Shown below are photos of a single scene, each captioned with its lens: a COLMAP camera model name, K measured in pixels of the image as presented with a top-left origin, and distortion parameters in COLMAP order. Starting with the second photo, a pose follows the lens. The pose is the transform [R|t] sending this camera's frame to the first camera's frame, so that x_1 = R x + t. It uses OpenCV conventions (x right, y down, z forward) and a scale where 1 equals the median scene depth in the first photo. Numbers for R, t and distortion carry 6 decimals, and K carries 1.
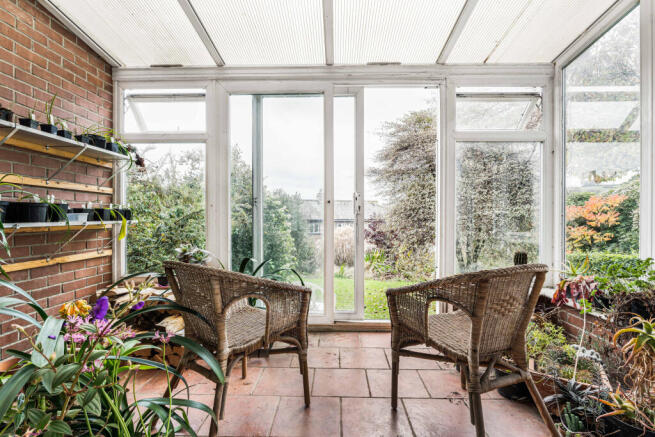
lens RADIAL K [[316.0, 0, 326.4], [0, 316.0, 219.3], [0, 0, 1]] dist [-0.003736, -0.000054]
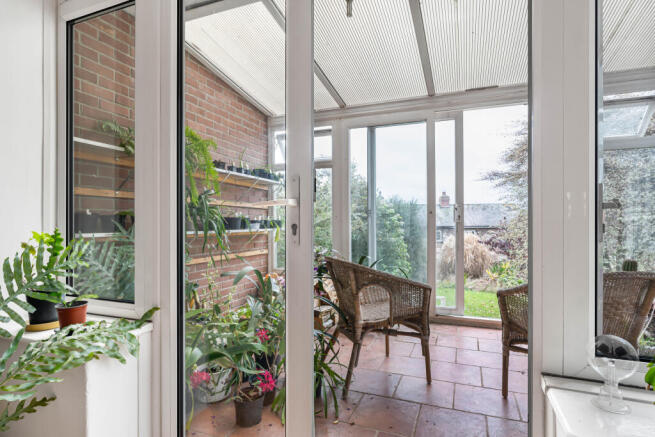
lens RADIAL K [[352.4, 0, 327.3], [0, 352.4, 223.1], [0, 0, 1]] dist [0.000168, 0.001113]
pose [[0.940869, -0.005958, -0.338717, 0.086516], [0.003149, 0.999956, -0.008843, -0.004423], [0.338755, 0.007254, 0.940847, -0.363247]]
